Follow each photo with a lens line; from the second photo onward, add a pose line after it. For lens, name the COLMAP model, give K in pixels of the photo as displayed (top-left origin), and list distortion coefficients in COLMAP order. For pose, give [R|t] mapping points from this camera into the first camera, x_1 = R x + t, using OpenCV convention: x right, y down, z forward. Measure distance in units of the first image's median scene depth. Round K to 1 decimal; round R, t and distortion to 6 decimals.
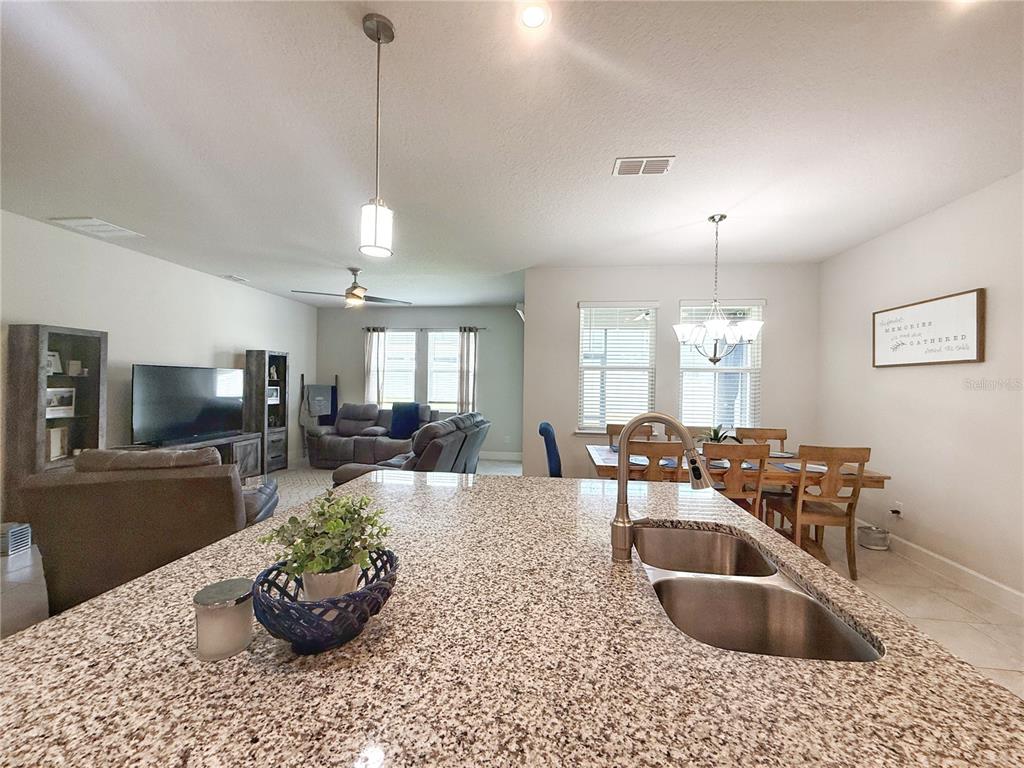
lens RADIAL K [[408.1, 0, 510.4], [0, 408.1, 384.8], [0, 0, 1]] dist [-0.000245, 0.000447]
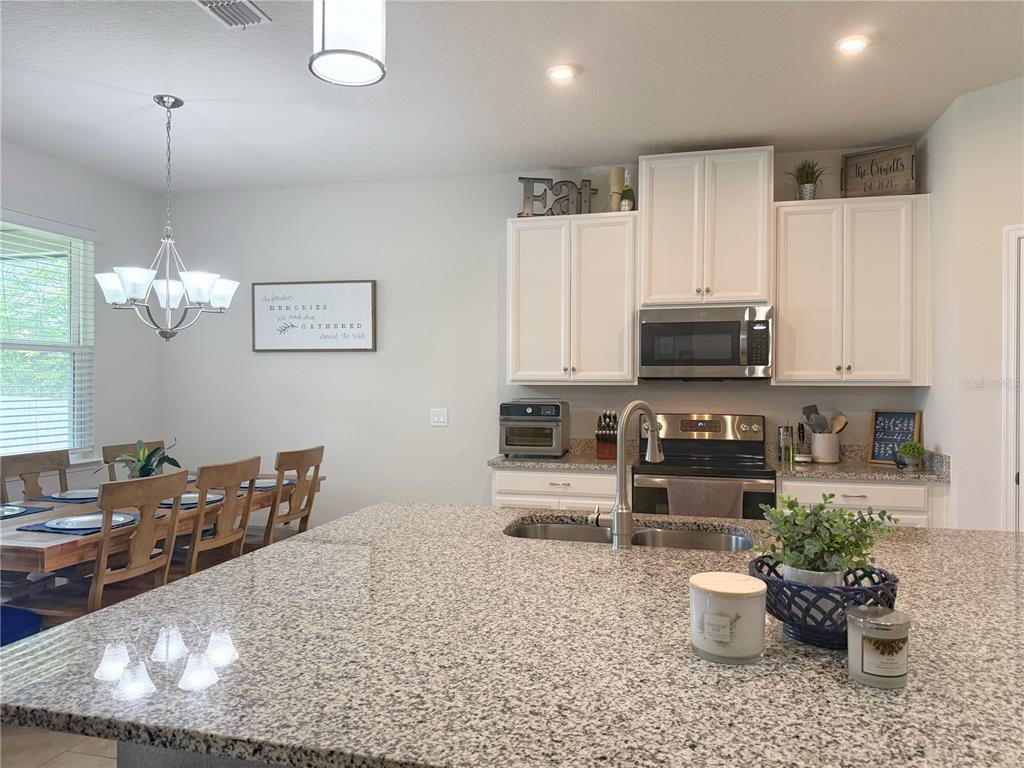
lens RADIAL K [[723.0, 0, 520.7], [0, 723.0, 384.1], [0, 0, 1]] dist [0.024606, -0.024544]
pose [[0.114261, -0.017247, 0.993301, -0.340480], [0.001230, 0.999851, 0.017219, -0.002218], [-0.993450, -0.000745, 0.114265, 0.231896]]
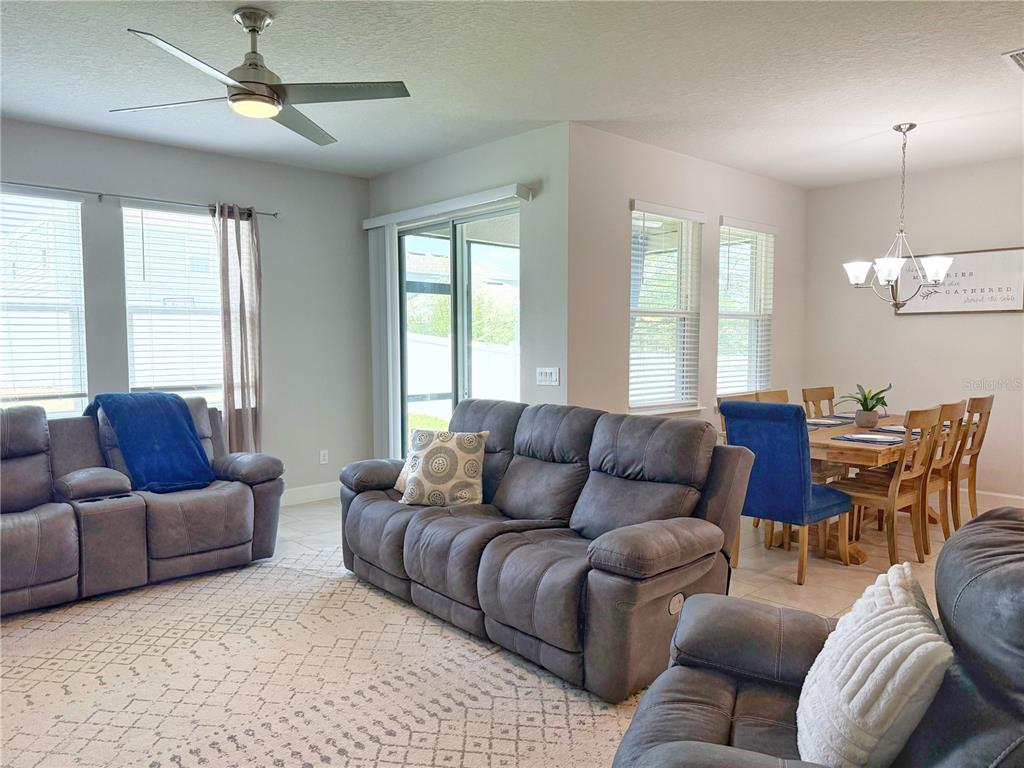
lens RADIAL K [[718.4, 0, 511.4], [0, 718.4, 382.8], [0, 0, 1]] dist [0.055168, -0.073703]
pose [[0.647703, -0.061476, 0.759409, -0.727070], [0.015059, 0.997578, 0.067912, -0.009578], [-0.761744, -0.032551, 0.647060, 0.424401]]
